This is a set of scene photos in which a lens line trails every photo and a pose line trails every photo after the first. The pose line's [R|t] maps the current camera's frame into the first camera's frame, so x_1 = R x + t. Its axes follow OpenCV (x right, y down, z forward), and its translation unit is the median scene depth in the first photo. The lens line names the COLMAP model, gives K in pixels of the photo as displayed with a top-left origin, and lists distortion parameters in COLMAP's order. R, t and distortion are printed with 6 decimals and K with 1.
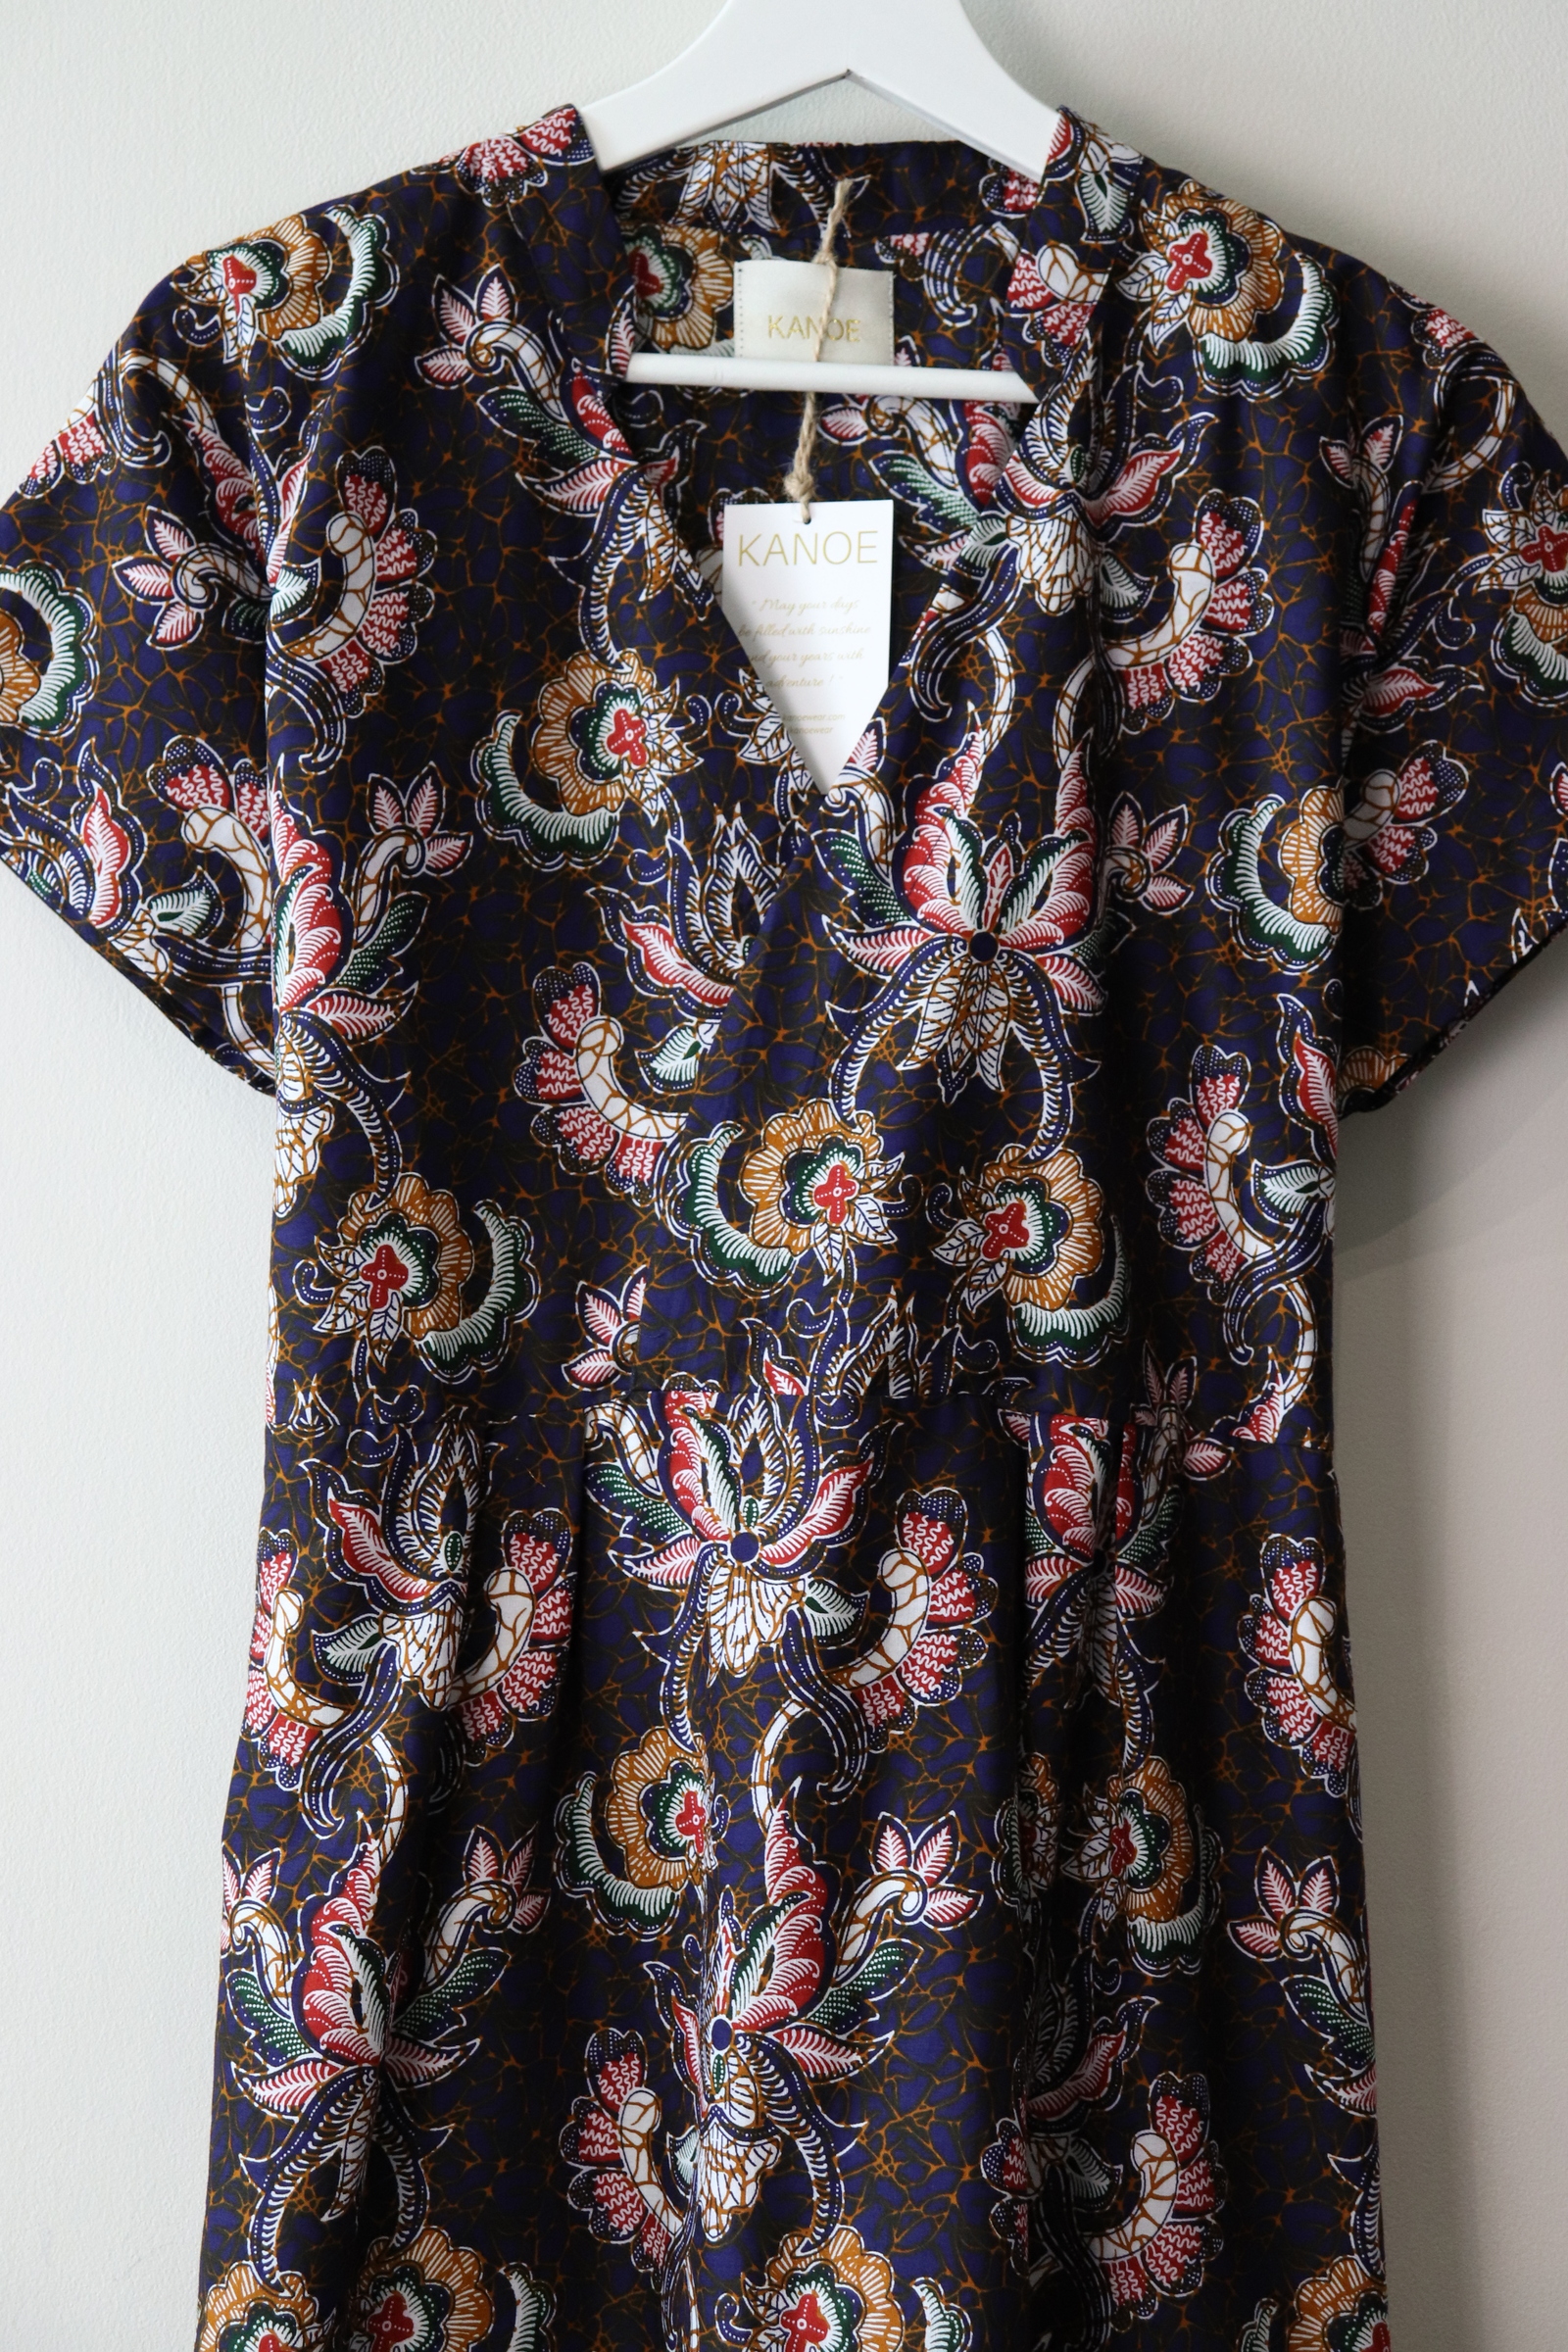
lens RADIAL K [[4770.7, 0, 799.5], [0, 4770.7, 1157.1], [0, 0, 1]] dist [0.294700, 0.000000]
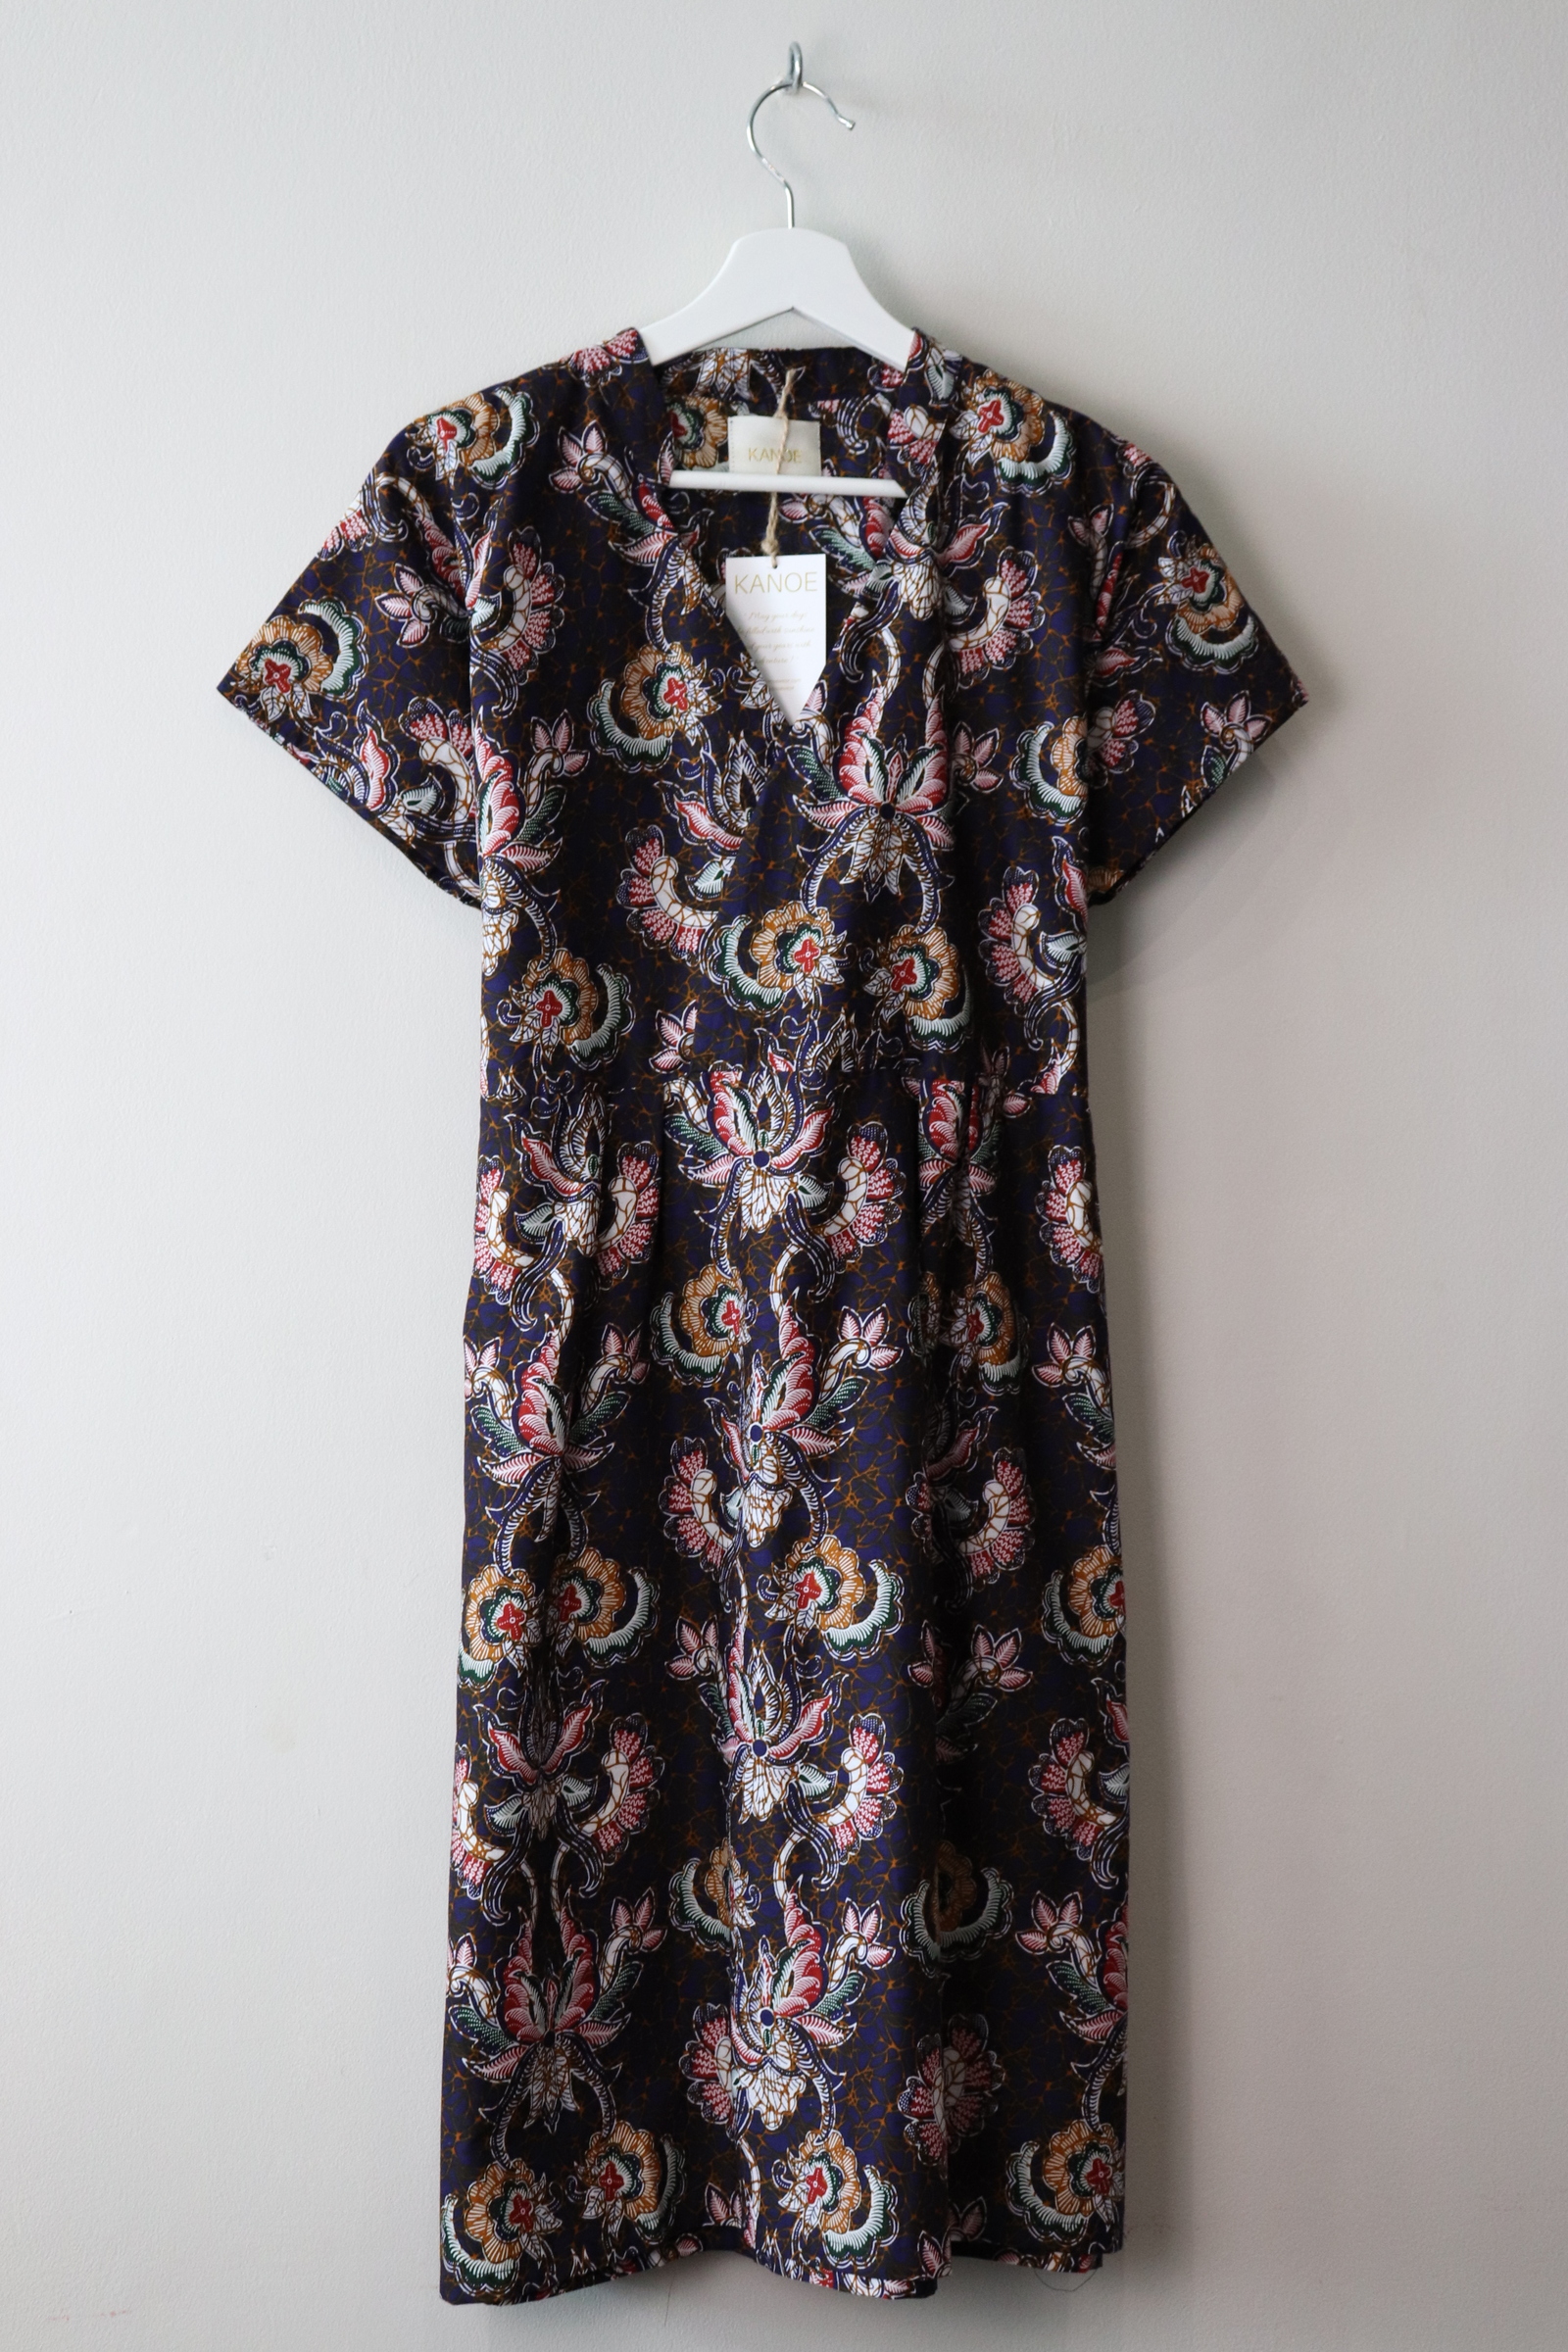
lens RADIAL K [[3527.9, 0, 781.5], [0, 3527.9, 1158.4], [0, 0, 1]] dist [0.080952, 0.000000]
pose [[0.995191, -0.026175, 0.094394, -0.123219], [0.022755, 0.999052, 0.037125, 0.033099], [-0.095276, -0.034799, 0.994842, -0.275690]]
